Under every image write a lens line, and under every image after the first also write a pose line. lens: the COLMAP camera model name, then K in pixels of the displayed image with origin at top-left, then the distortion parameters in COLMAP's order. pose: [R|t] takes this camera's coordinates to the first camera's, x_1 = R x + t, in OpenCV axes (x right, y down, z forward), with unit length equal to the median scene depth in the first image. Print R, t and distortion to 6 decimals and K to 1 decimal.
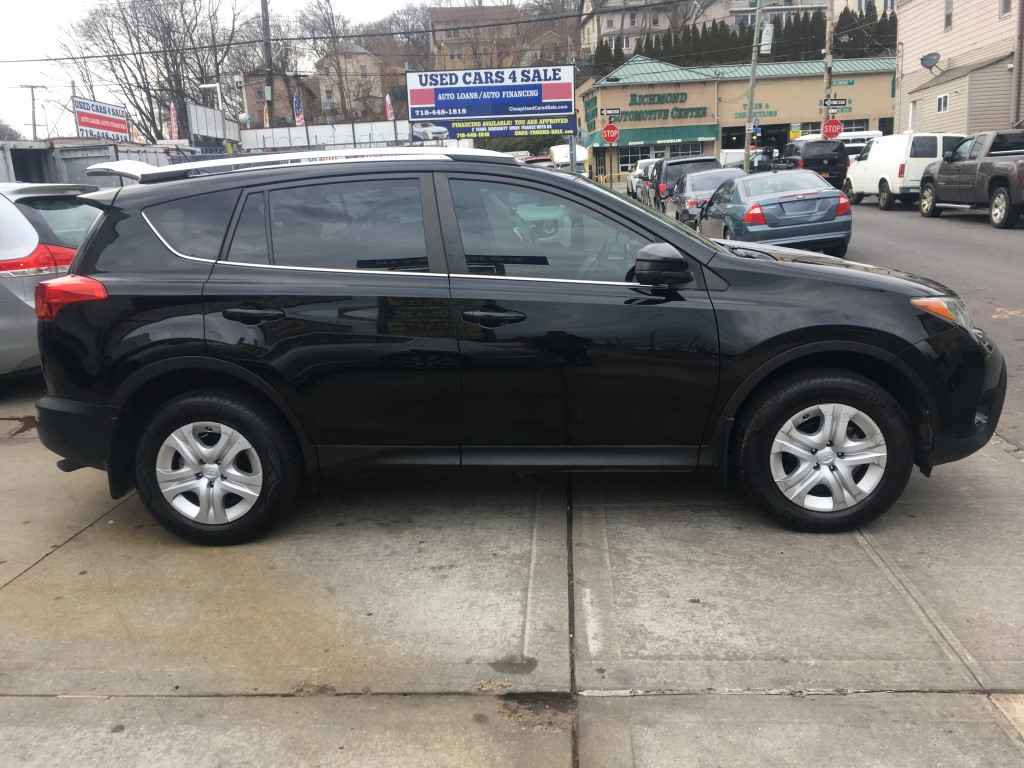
lens RADIAL K [[868.8, 0, 510.3], [0, 868.8, 378.6], [0, 0, 1]] dist [0.086287, -0.116458]
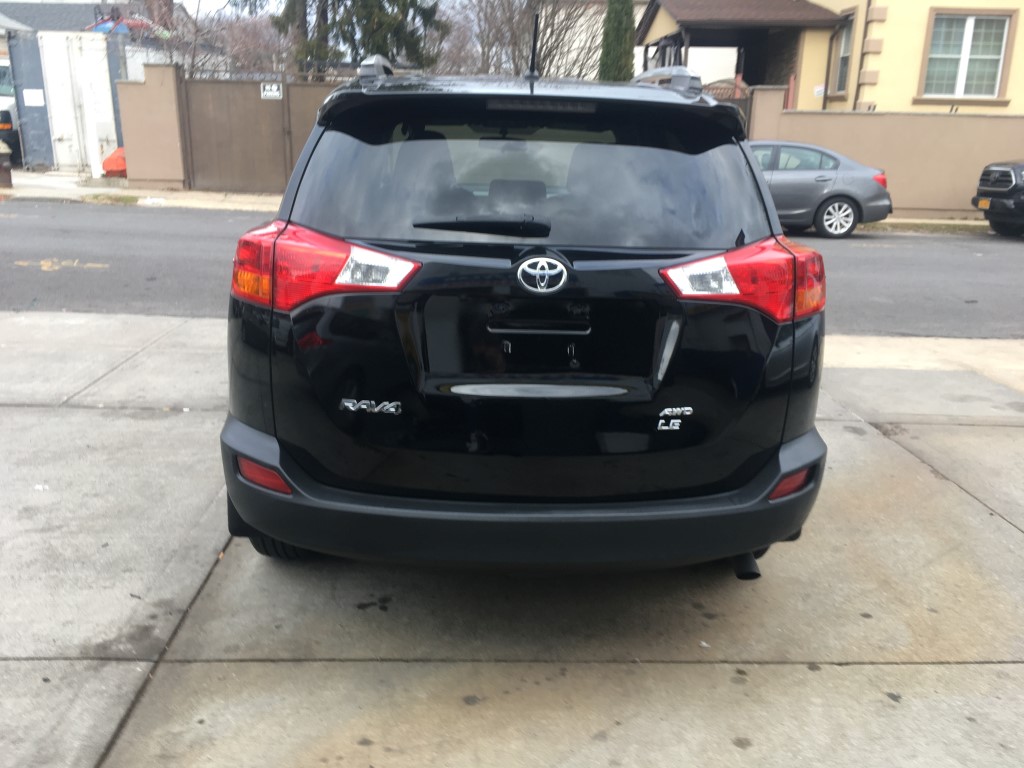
lens RADIAL K [[868.8, 0, 508.3], [0, 868.8, 407.8], [0, 0, 1]] dist [0.086287, -0.116458]
pose [[-0.107821, -0.256089, 0.960621, -1.156321], [0.190003, 0.943135, 0.272754, -0.220273], [-0.975845, 0.211929, -0.053032, 1.326065]]
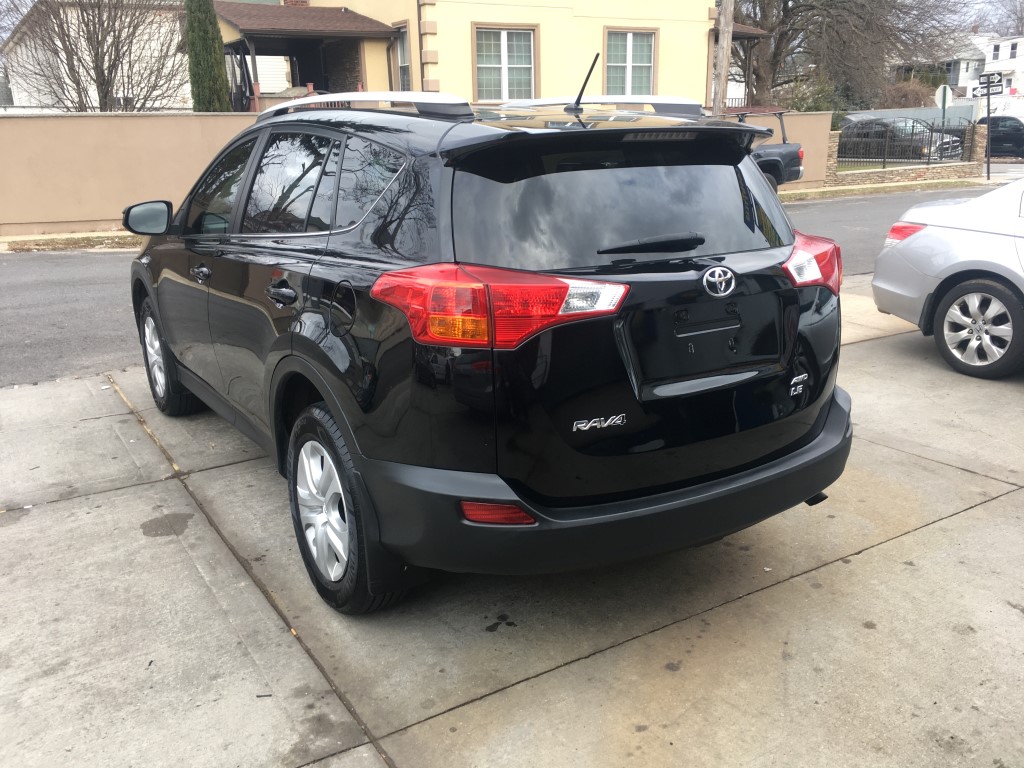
lens RADIAL K [[868.8, 0, 518.1], [0, 868.8, 393.9], [0, 0, 1]] dist [0.086287, -0.116458]
pose [[-0.586256, -0.171086, 0.791854, -1.047560], [0.217040, 0.908546, 0.356985, -0.334399], [-0.780511, 0.381149, -0.495508, 1.731682]]
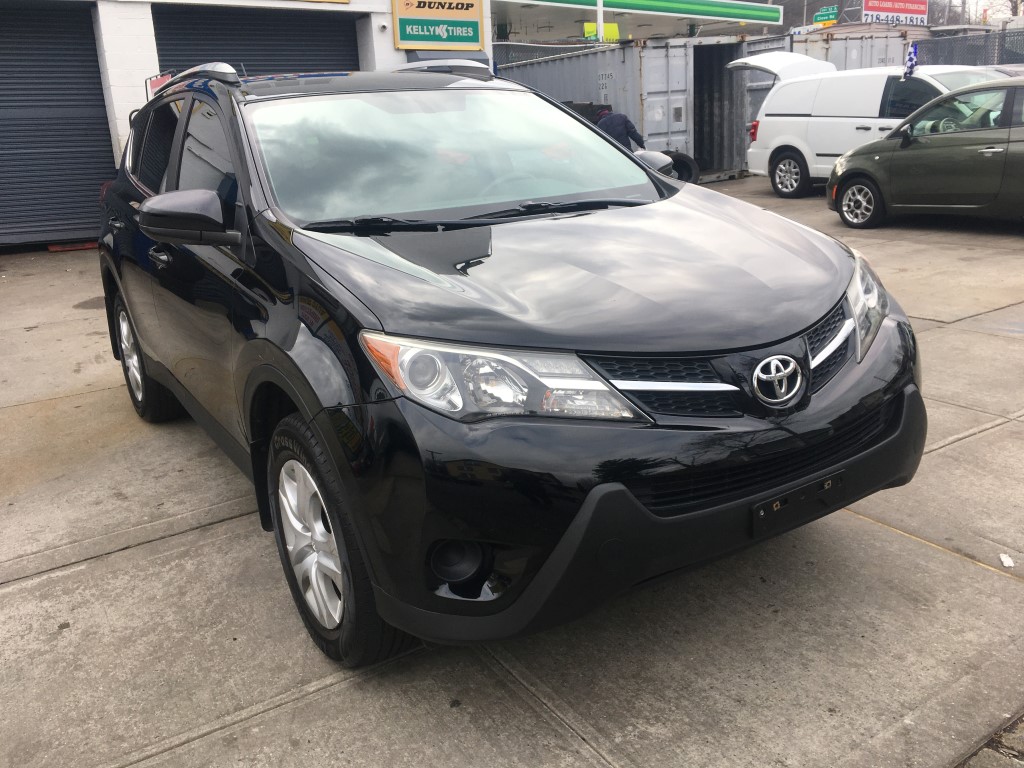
lens RADIAL K [[868.8, 0, 512.0], [0, 868.8, 384.7], [0, 0, 1]] dist [0.086287, -0.116458]
pose [[0.593634, 0.251745, -0.764345, 0.918677], [-0.152267, 0.967790, 0.200493, -0.178394], [0.790199, -0.002635, 0.612845, 0.716637]]
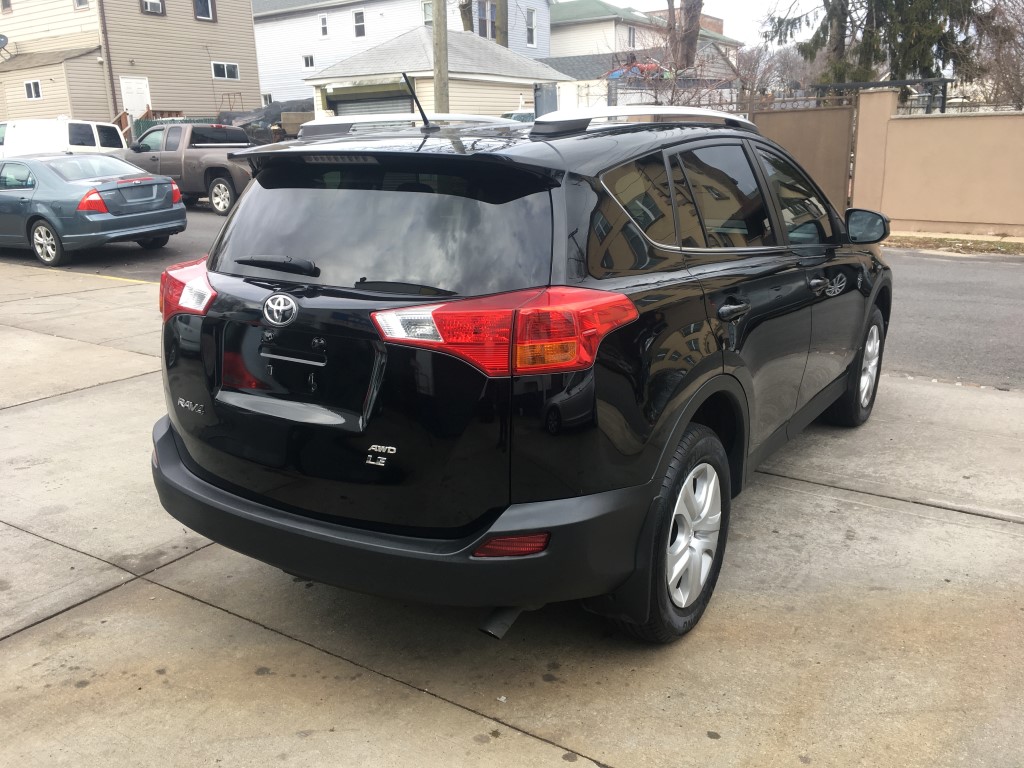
lens RADIAL K [[868.8, 0, 504.5], [0, 868.8, 386.2], [0, 0, 1]] dist [0.086287, -0.116458]
pose [[0.487604, -0.185991, 0.853024, -1.080774], [0.172936, 0.978262, 0.114444, -0.133703], [-0.855766, 0.091715, 0.509169, 0.790526]]
